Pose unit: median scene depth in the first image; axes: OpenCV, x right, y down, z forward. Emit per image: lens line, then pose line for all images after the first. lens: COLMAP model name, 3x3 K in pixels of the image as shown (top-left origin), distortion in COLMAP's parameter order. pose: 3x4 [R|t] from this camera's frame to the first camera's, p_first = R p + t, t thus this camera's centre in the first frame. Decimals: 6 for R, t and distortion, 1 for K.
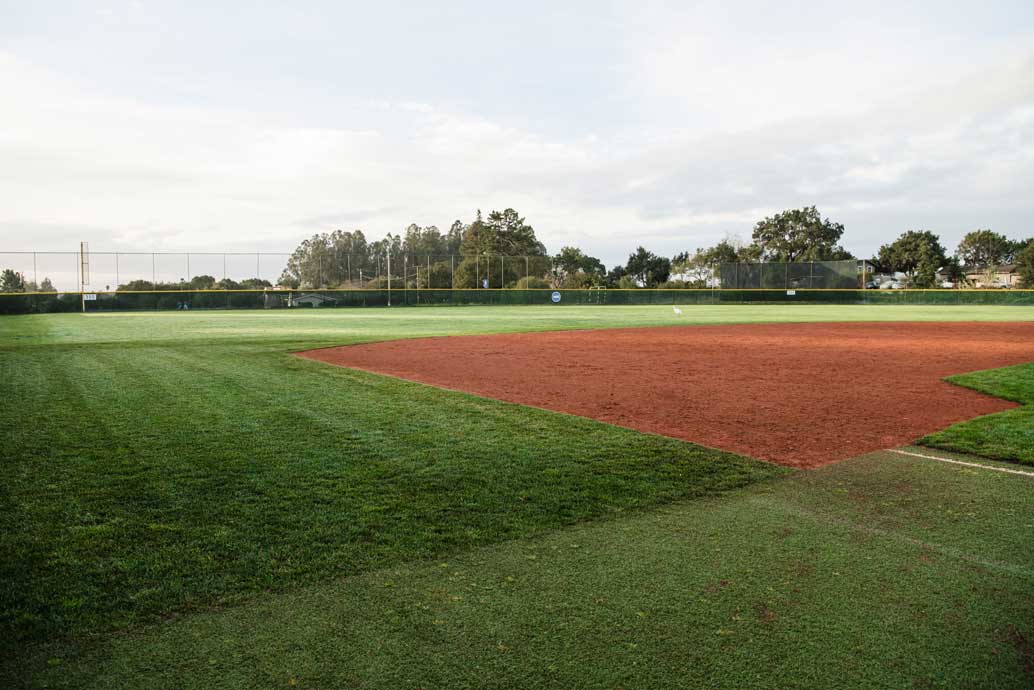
lens RADIAL K [[728.2, 0, 515.8], [0, 728.2, 319.8], [0, 0, 1]] dist [-0.071339, 0.014394]
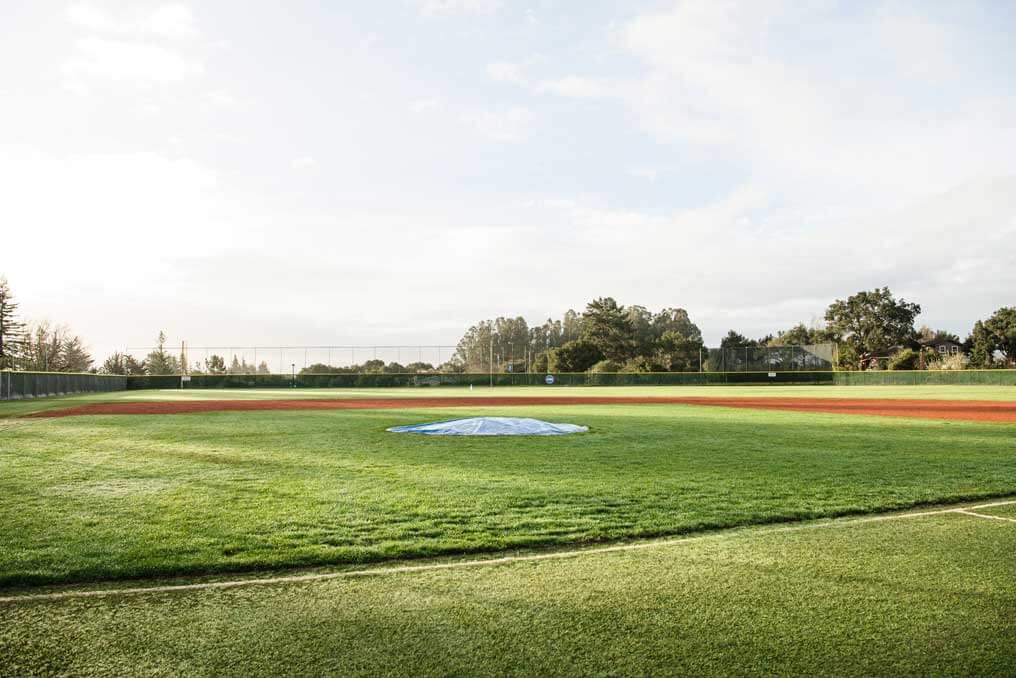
lens RADIAL K [[715.5, 0, 506.8], [0, 715.5, 314.2], [0, 0, 1]] dist [-0.071339, 0.014394]
pose [[0.962283, -0.024552, -0.270941, 0.137811], [-0.008364, 0.992779, -0.119668, 0.001476], [0.271923, 0.117421, 0.955128, -0.067742]]
